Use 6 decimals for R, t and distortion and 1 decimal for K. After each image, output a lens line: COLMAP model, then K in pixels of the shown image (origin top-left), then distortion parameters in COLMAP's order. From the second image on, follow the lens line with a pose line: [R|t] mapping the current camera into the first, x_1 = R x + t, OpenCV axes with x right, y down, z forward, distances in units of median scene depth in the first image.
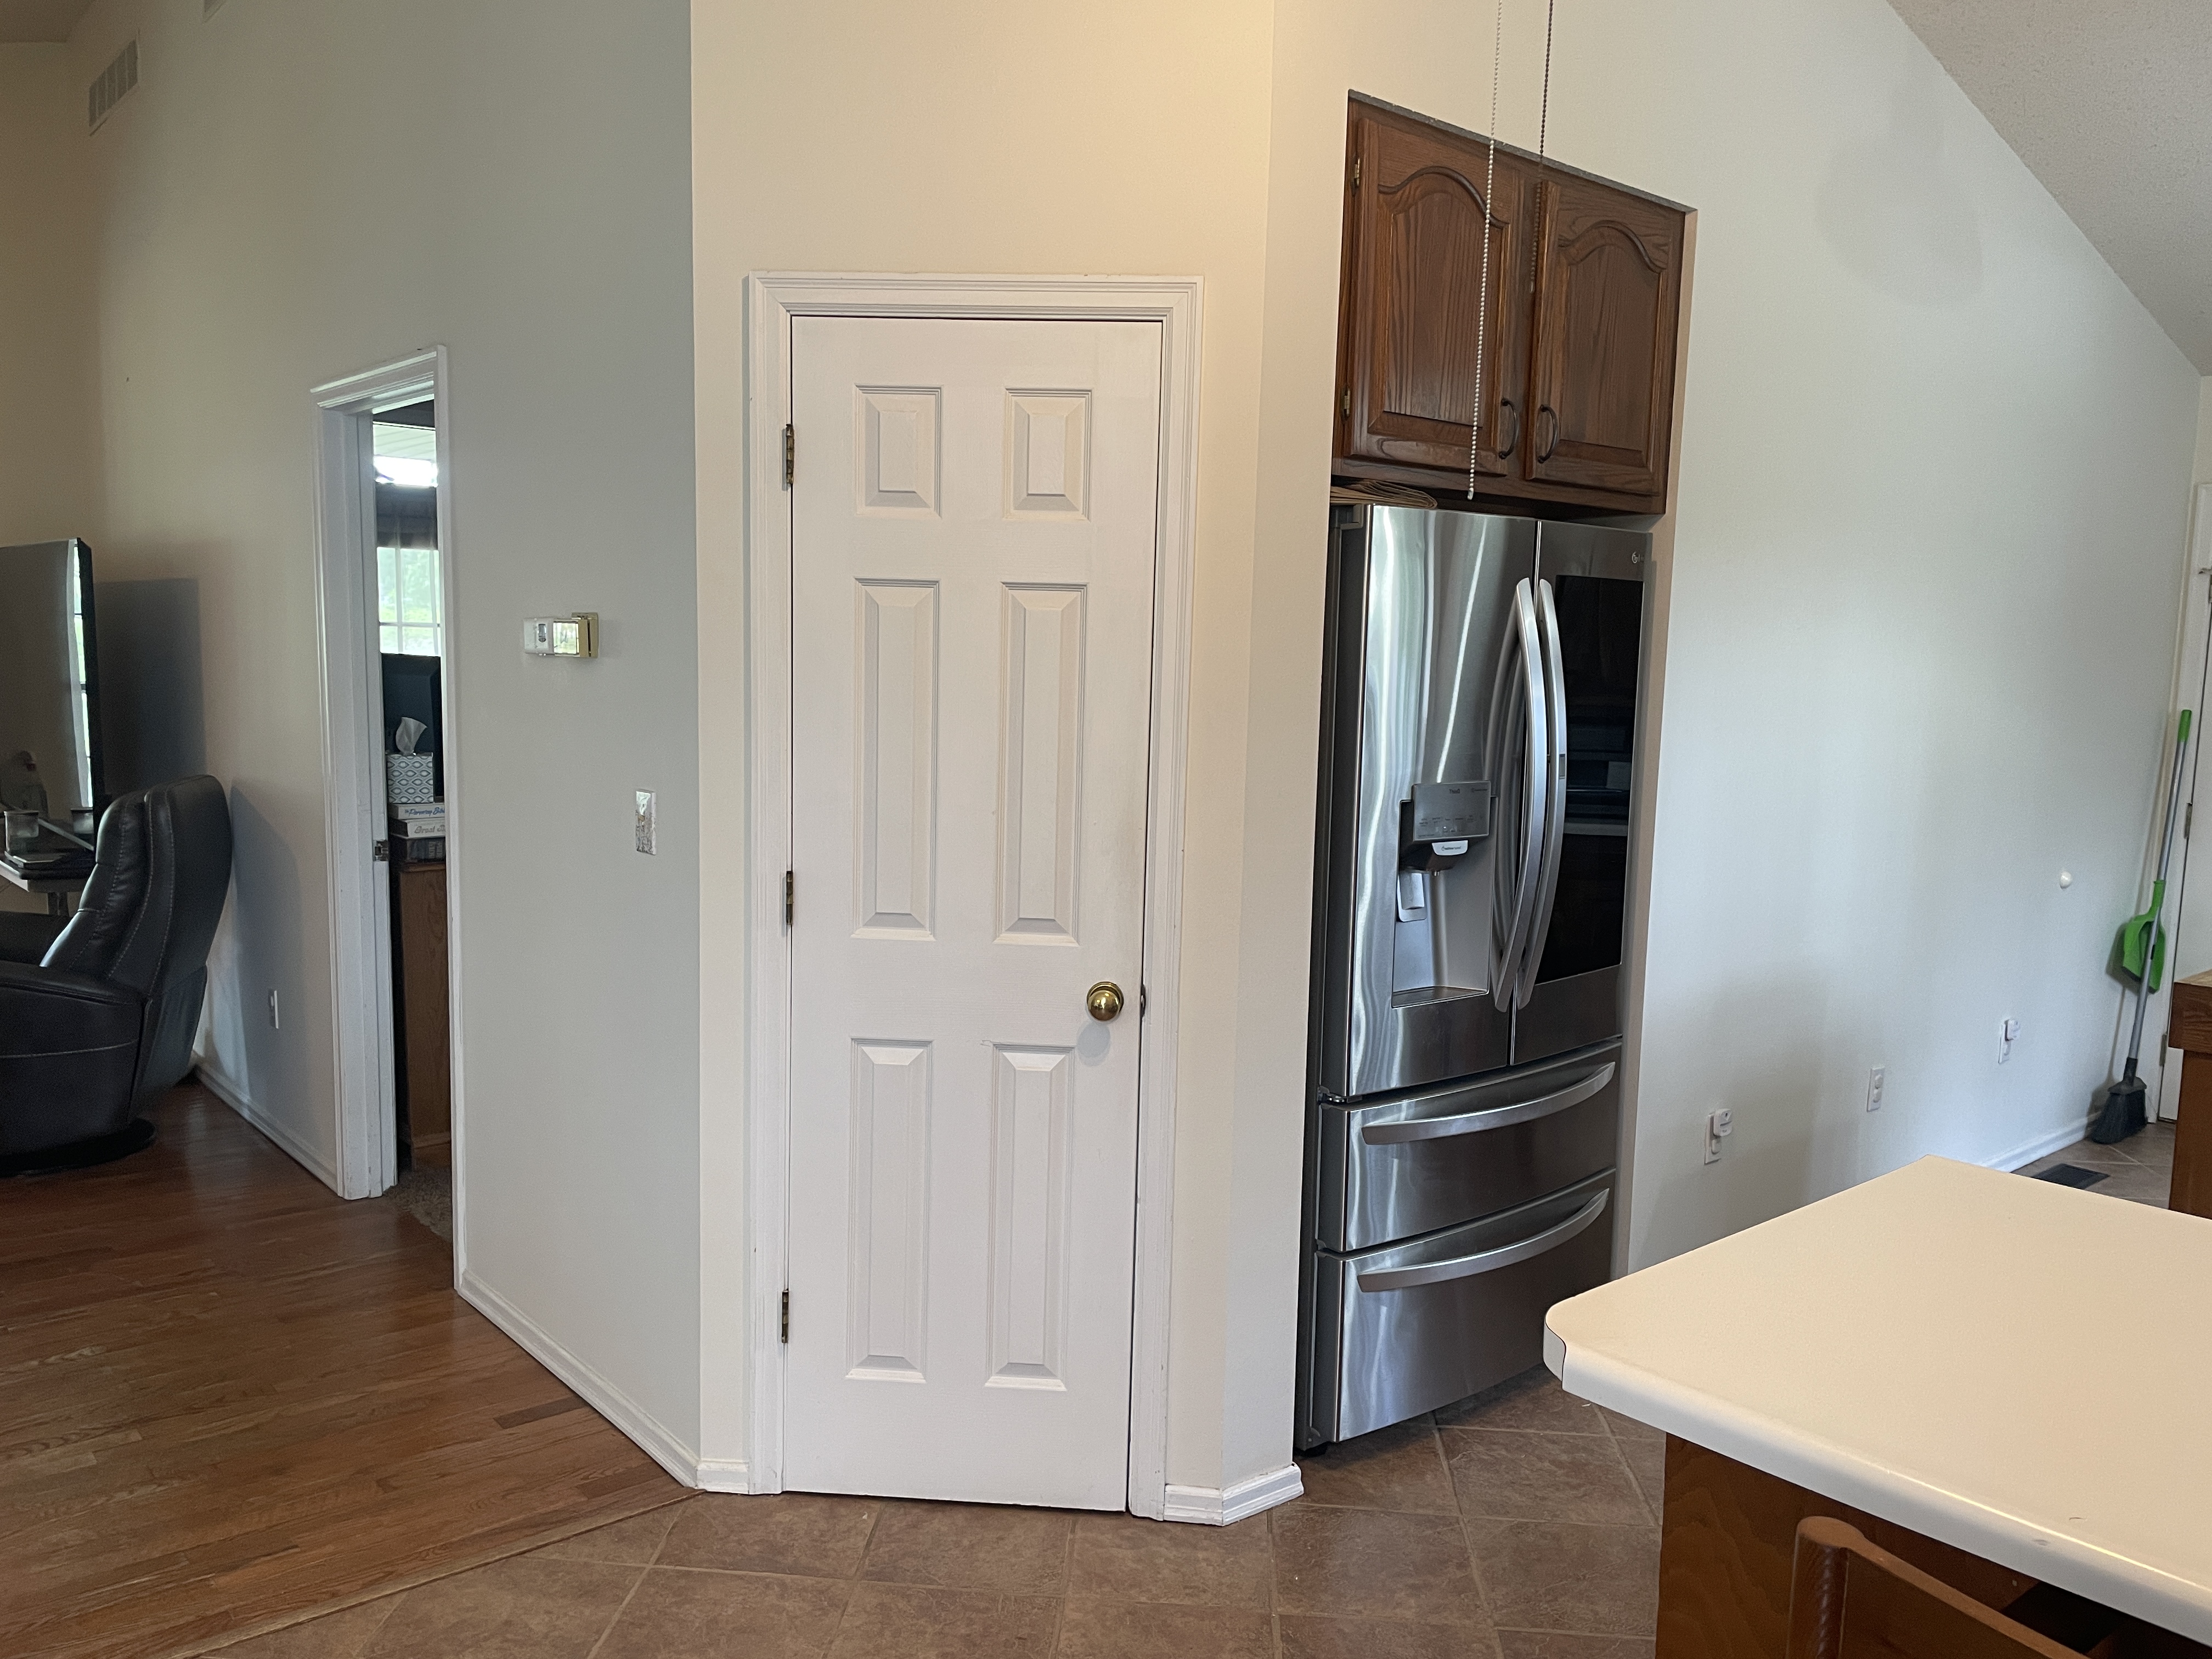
lens RADIAL K [[1672.0, 0, 1101.5], [0, 1672.0, 848.9], [0, 0, 1]] dist [0.054689, -0.084715]
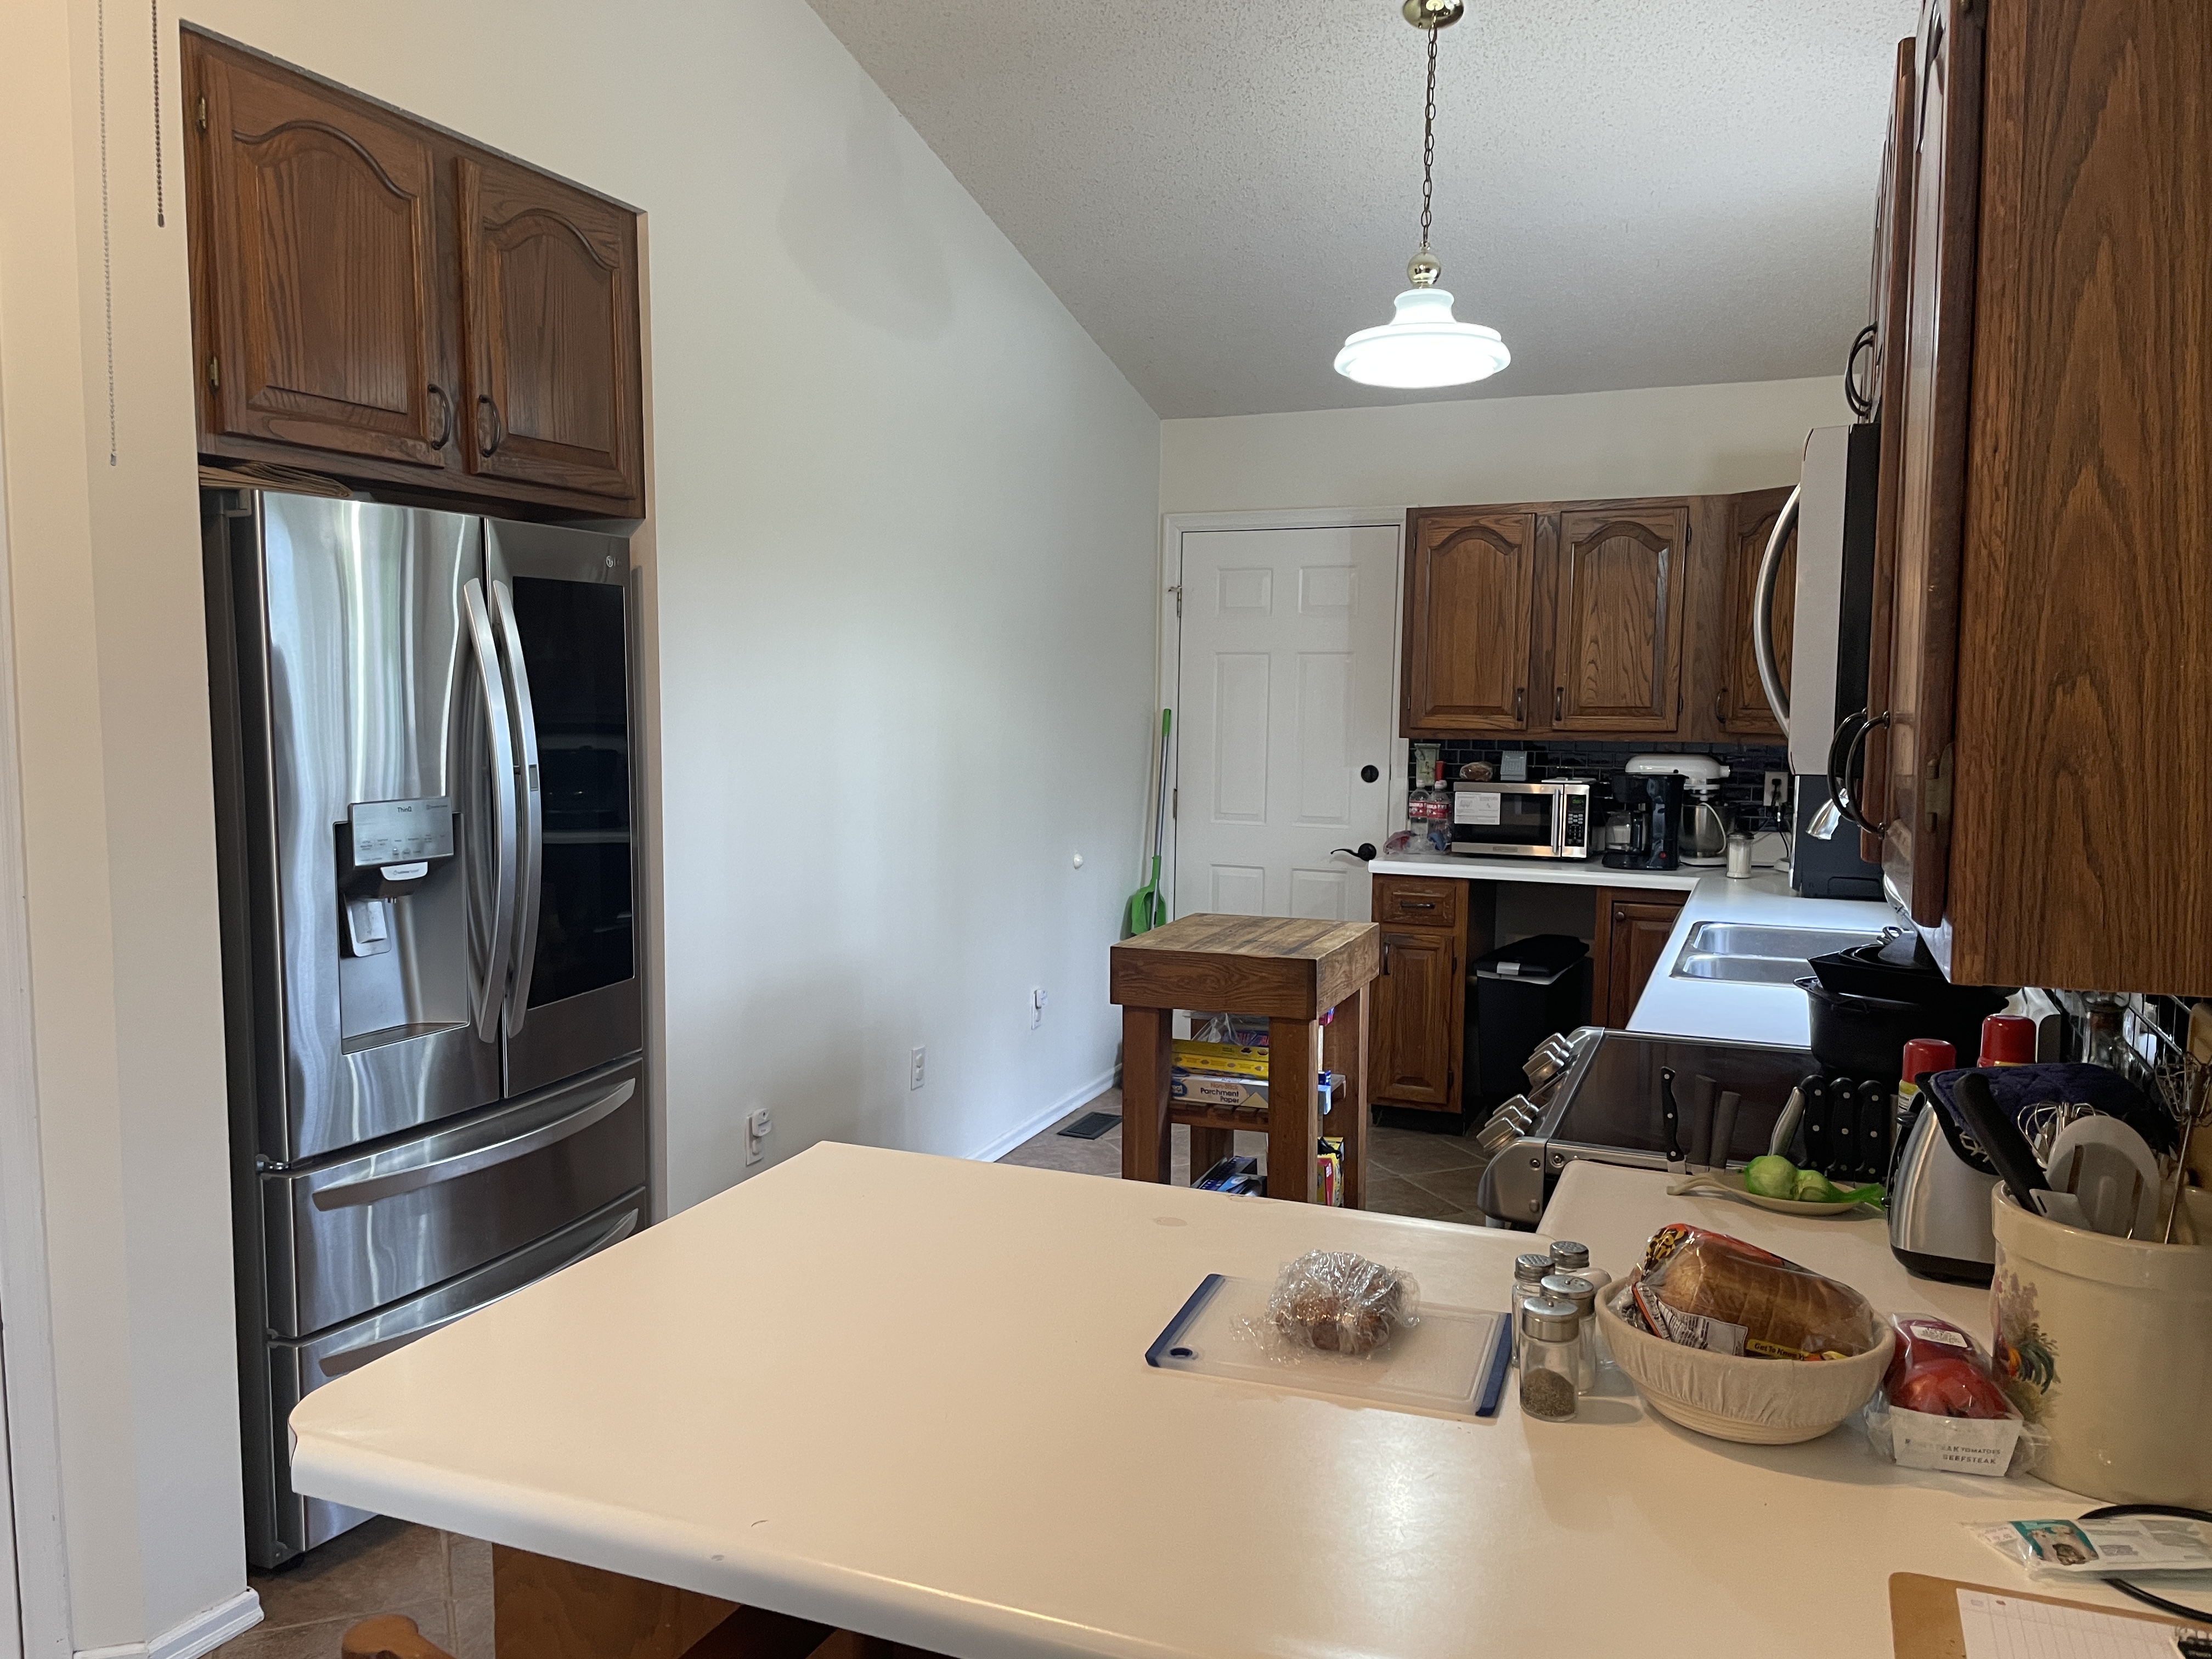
lens RADIAL K [[1672.0, 0, 1105.5], [0, 1672.0, 843.7], [0, 0, 1]] dist [0.054689, -0.084715]
pose [[0.877436, -0.059025, 0.476048, 0.103694], [0.064252, 0.997920, 0.005304, 0.003840], [-0.475371, 0.025933, 0.879403, 0.010691]]
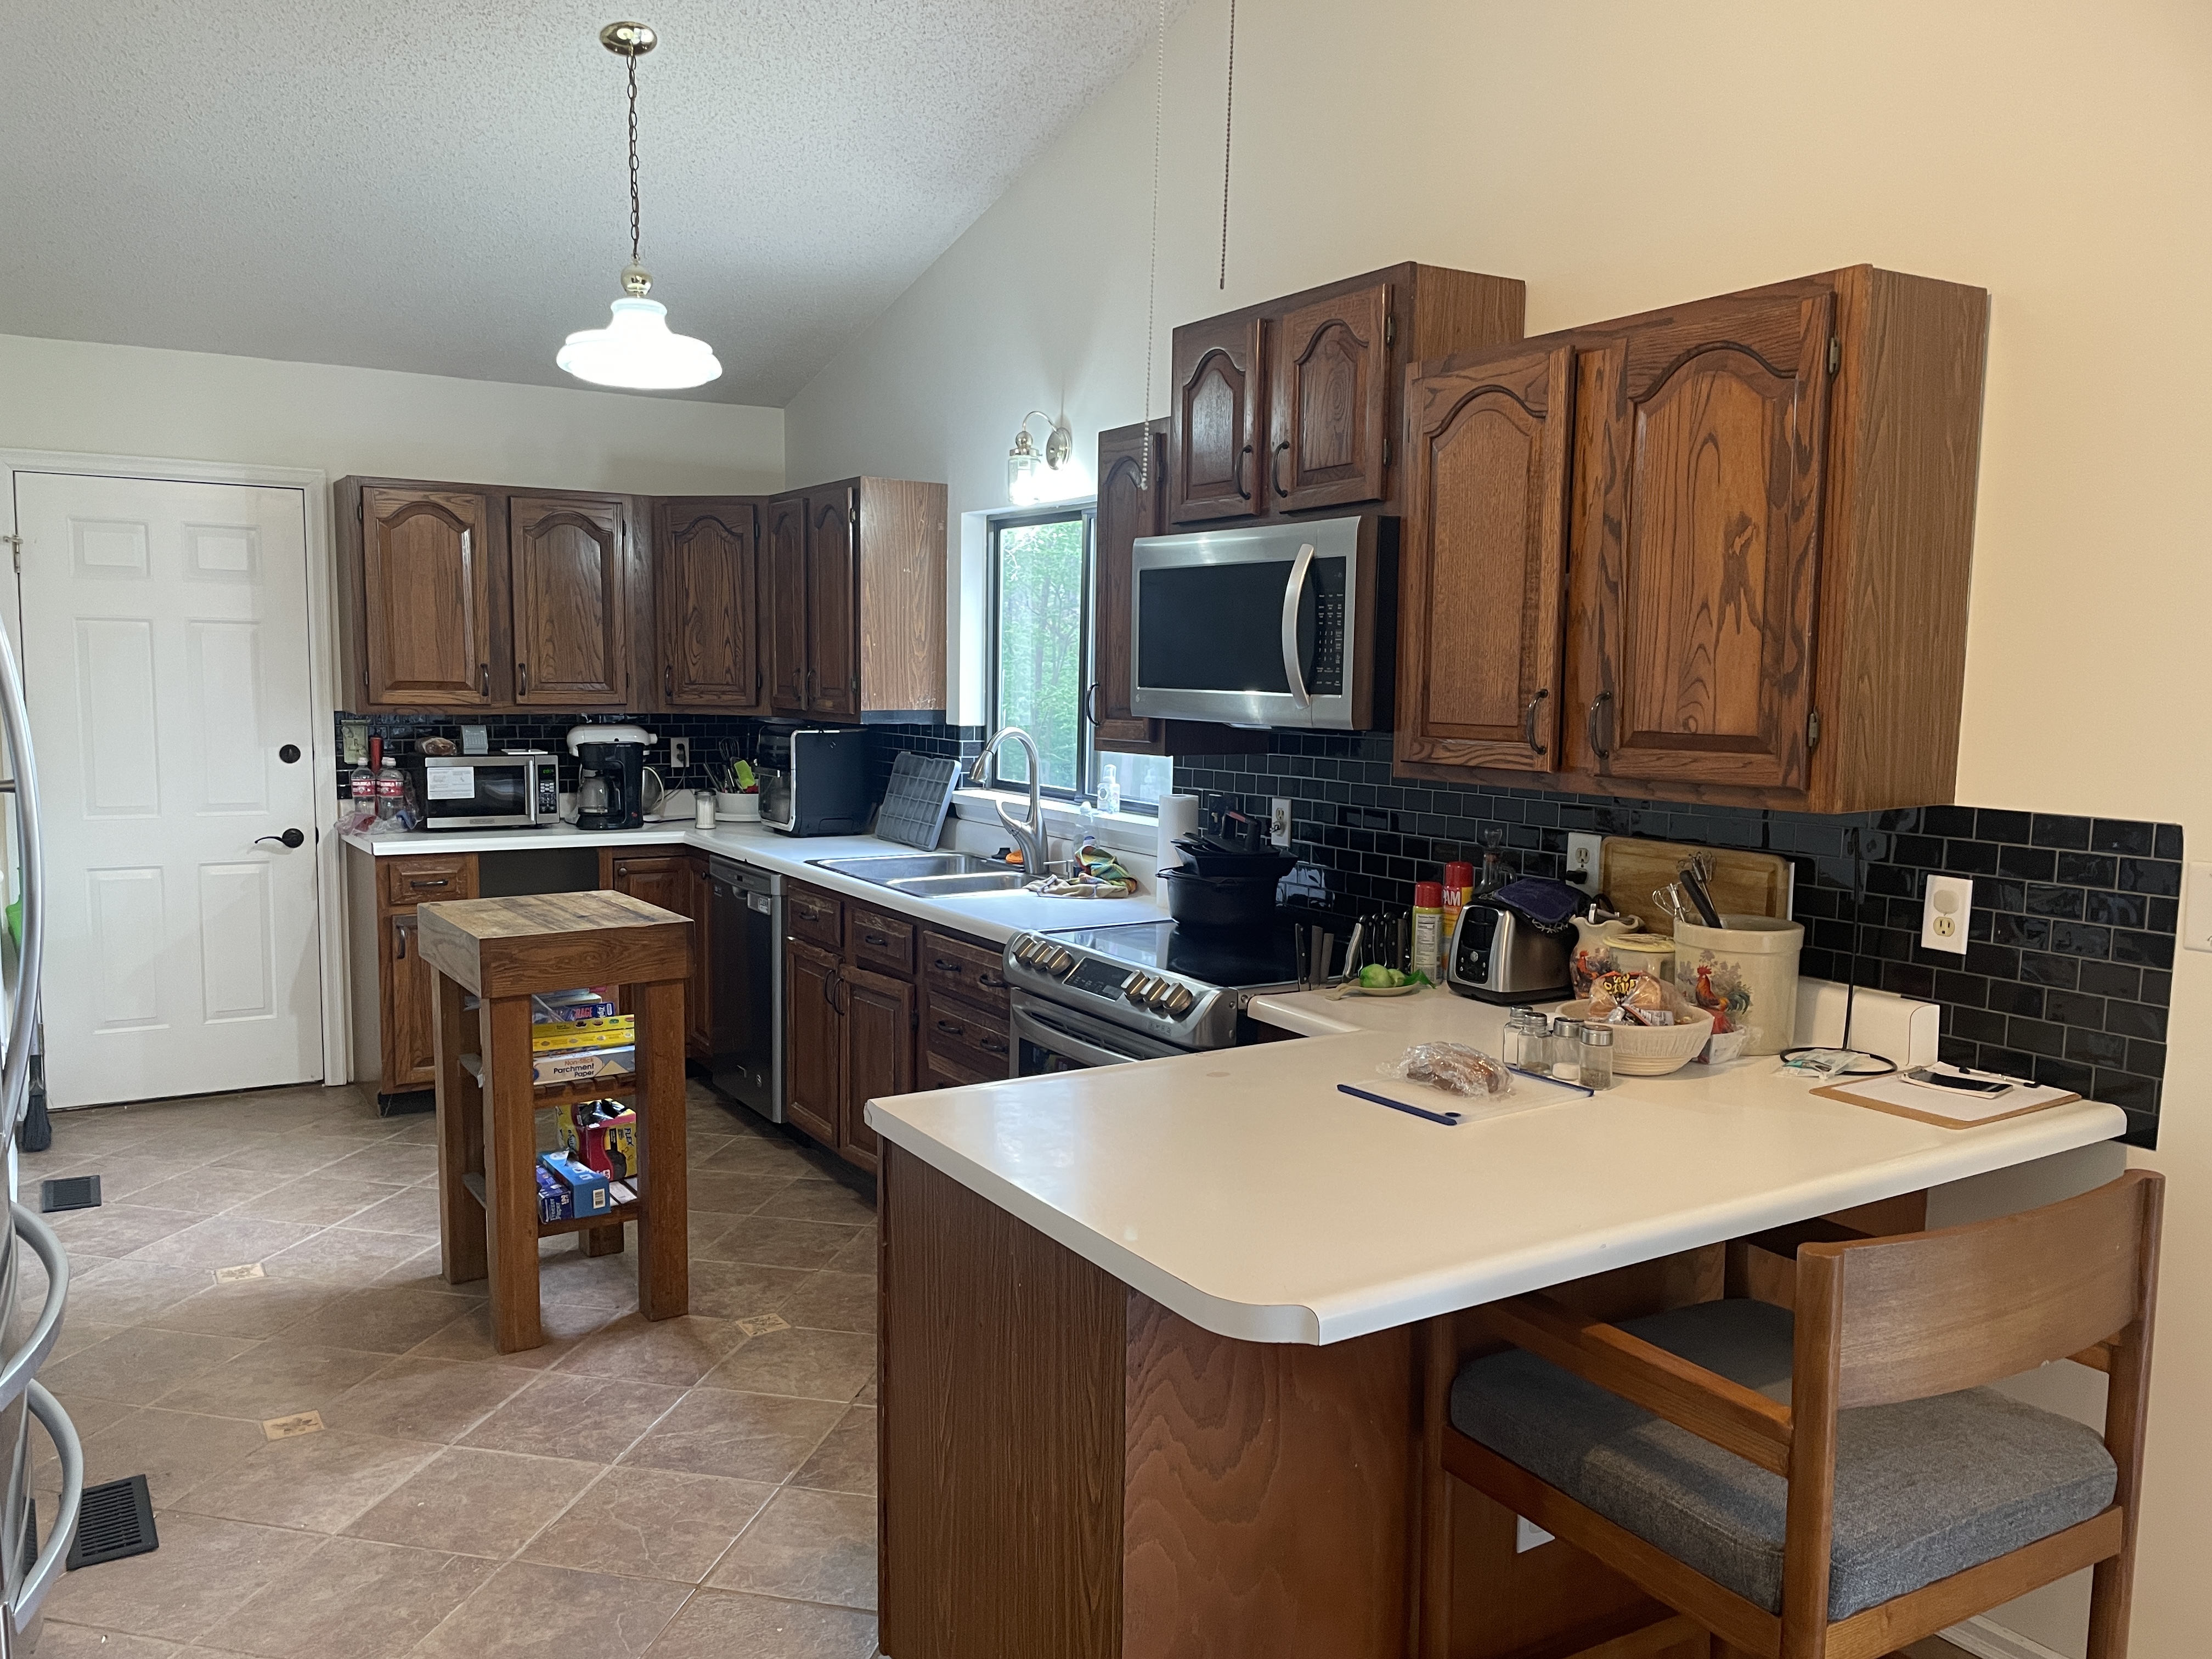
lens RADIAL K [[1672.0, 0, 1092.6], [0, 1672.0, 826.4], [0, 0, 1]] dist [0.054689, -0.084715]
pose [[0.092023, -0.111155, 0.989533, -0.496886], [0.098916, 0.989855, 0.101992, -0.078809], [-0.990832, 0.088496, 0.102085, 0.601188]]
